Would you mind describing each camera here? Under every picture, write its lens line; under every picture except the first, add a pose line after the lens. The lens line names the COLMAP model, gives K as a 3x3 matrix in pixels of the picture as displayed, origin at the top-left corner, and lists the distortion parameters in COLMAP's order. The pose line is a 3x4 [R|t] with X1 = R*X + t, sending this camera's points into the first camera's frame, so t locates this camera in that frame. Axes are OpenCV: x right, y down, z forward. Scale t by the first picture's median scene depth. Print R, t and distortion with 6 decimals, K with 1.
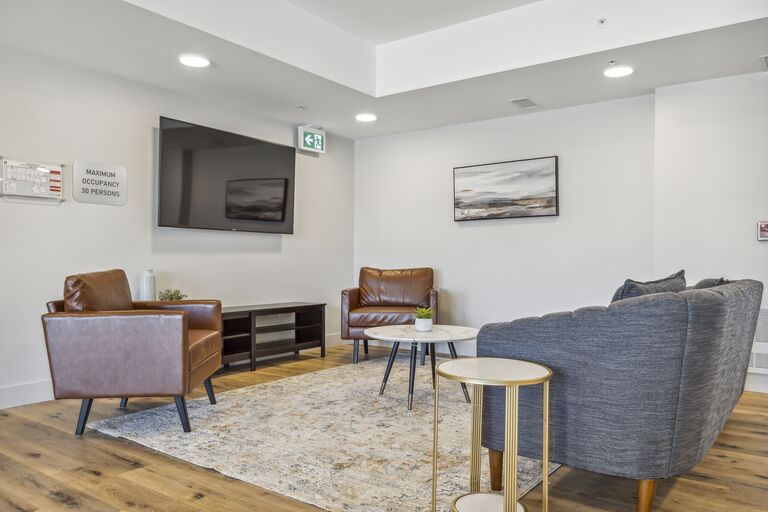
lens RADIAL K [[603.2, 0, 384.0], [0, 603.2, 256.0], [0, 0, 1]] dist [-0.001006, -0.000996]
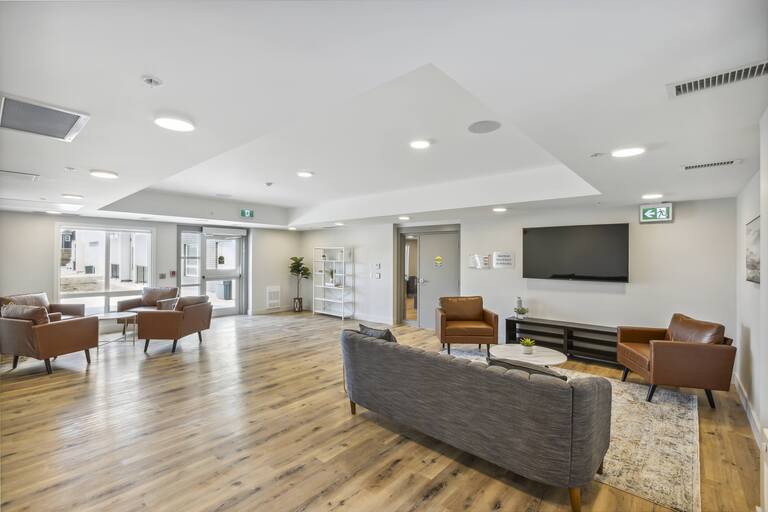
lens RADIAL K [[350.2, 0, 384.0], [0, 350.2, 256.0], [0, 0, 1]] dist [-0.000515, 0.000151]
pose [[-0.072713, -0.005630, -0.997337, 0.728522], [0.008771, 0.999942, -0.006284, -0.097434], [0.997314, -0.009204, -0.072659, 0.456647]]
